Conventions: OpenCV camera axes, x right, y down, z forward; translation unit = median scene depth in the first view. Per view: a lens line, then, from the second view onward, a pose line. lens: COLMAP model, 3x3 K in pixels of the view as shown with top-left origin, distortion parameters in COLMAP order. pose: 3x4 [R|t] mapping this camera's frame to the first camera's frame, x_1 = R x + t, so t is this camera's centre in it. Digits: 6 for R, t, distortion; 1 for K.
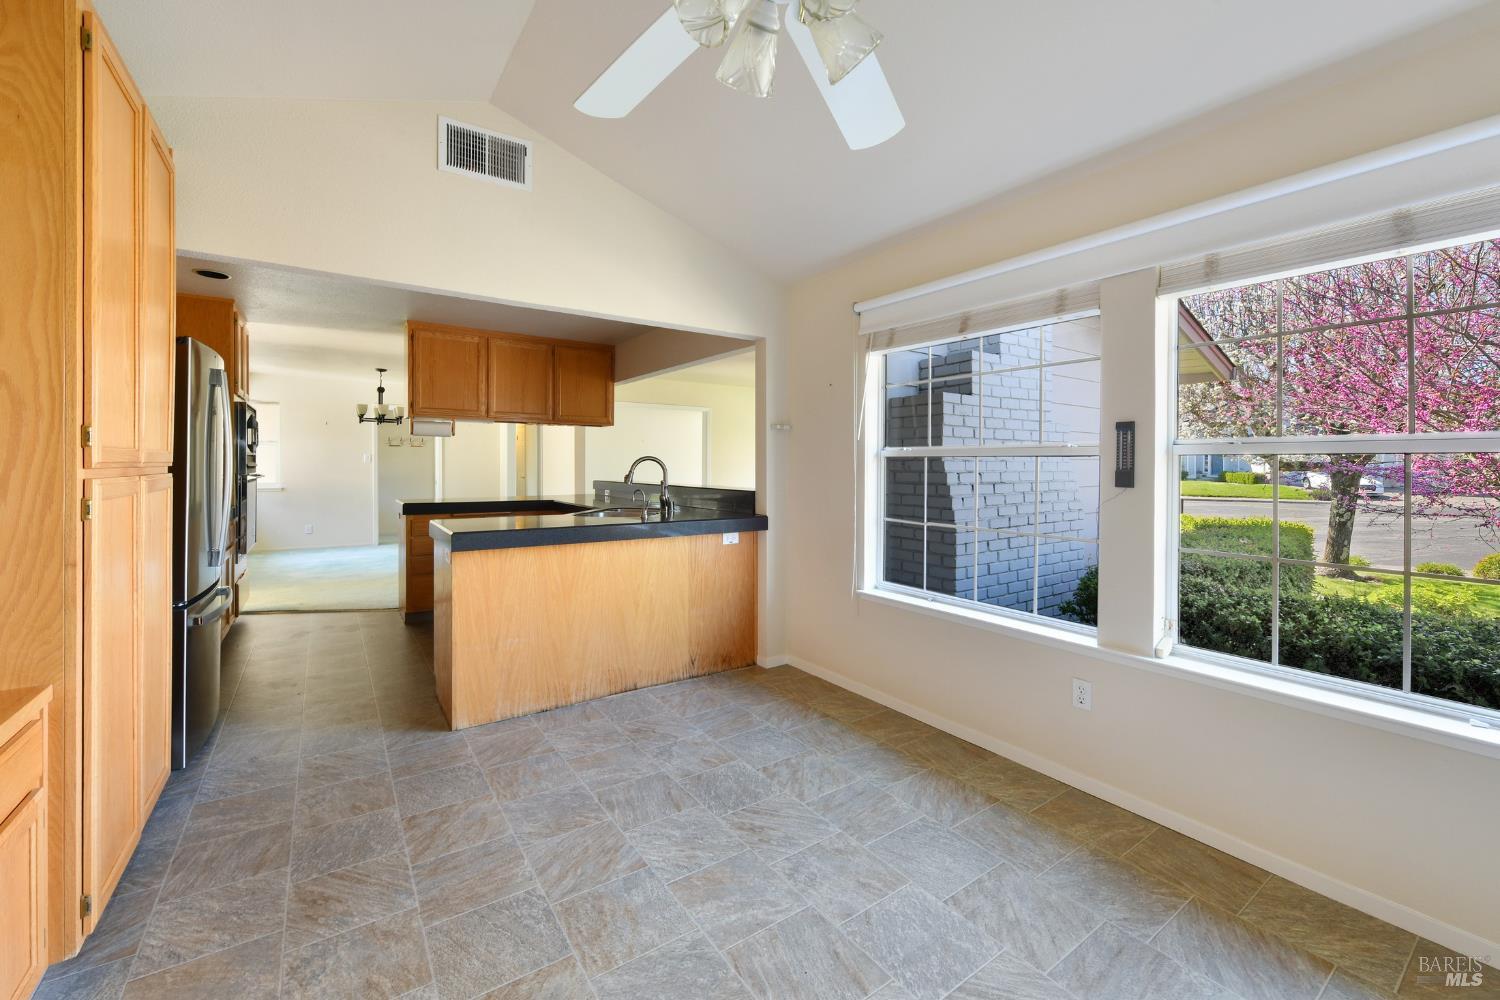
lens RADIAL K [[591.2, 0, 784.3], [0, 591.2, 496.8], [0, 0, 1]] dist [-0.013739, 0.000482]
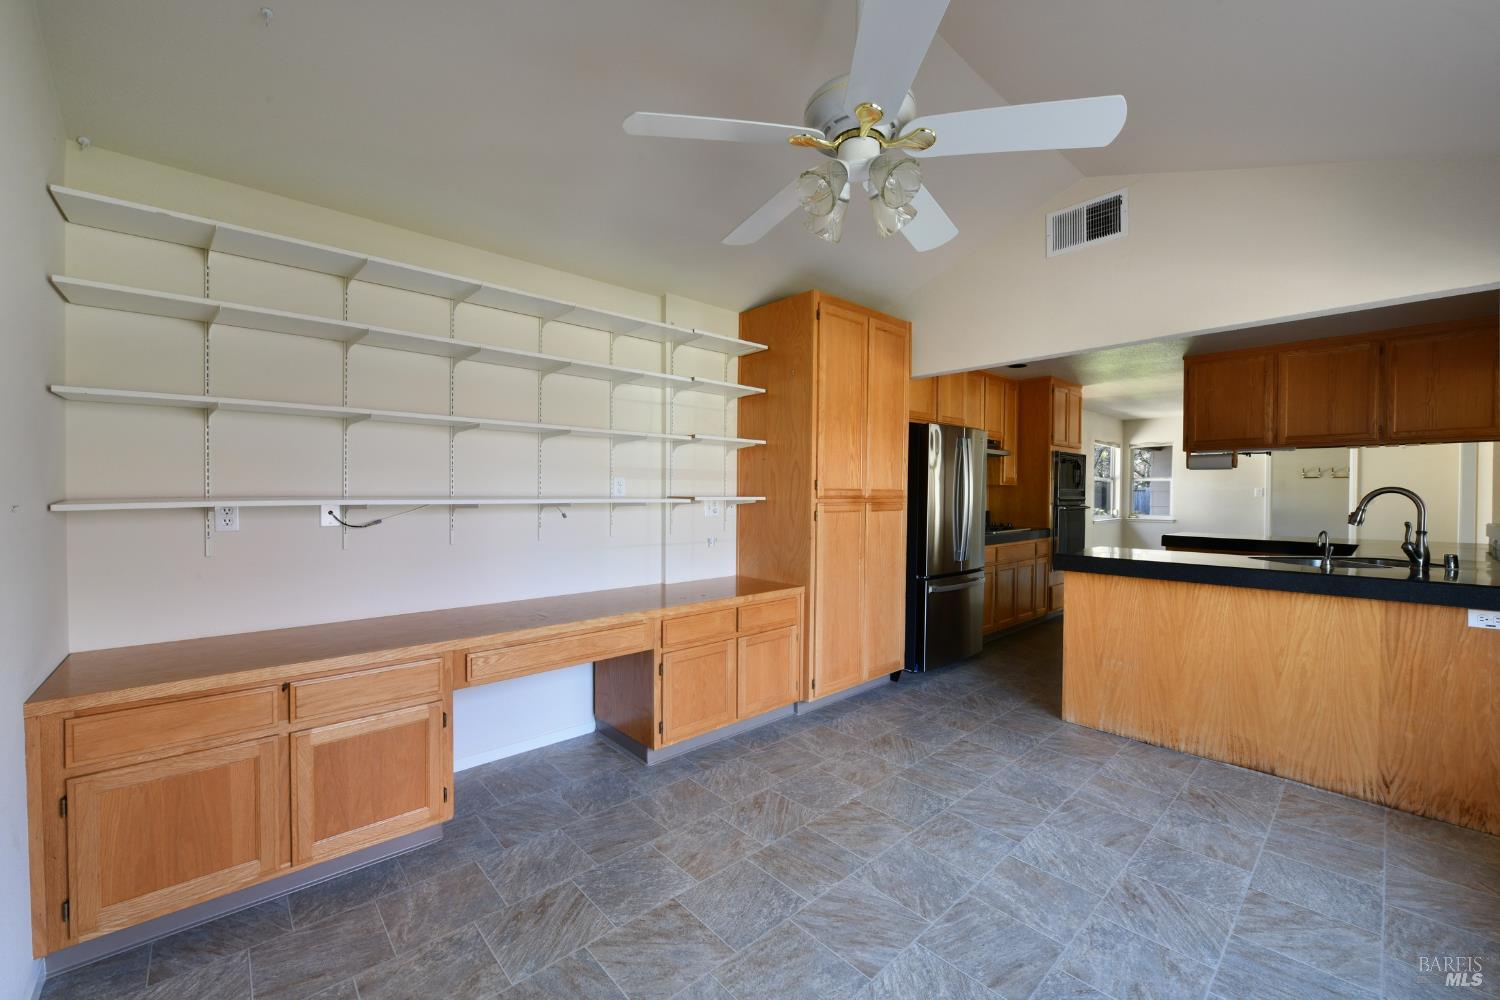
lens RADIAL K [[635.4, 0, 750.0], [0, 635.4, 500.0], [0, 0, 1]] dist [0.081077, -0.032395]
pose [[0.117501, 0.003058, -0.993068, 0.639665], [-0.054660, 0.998499, -0.003392, -0.008966], [0.991567, 0.054680, 0.117492, 0.183226]]
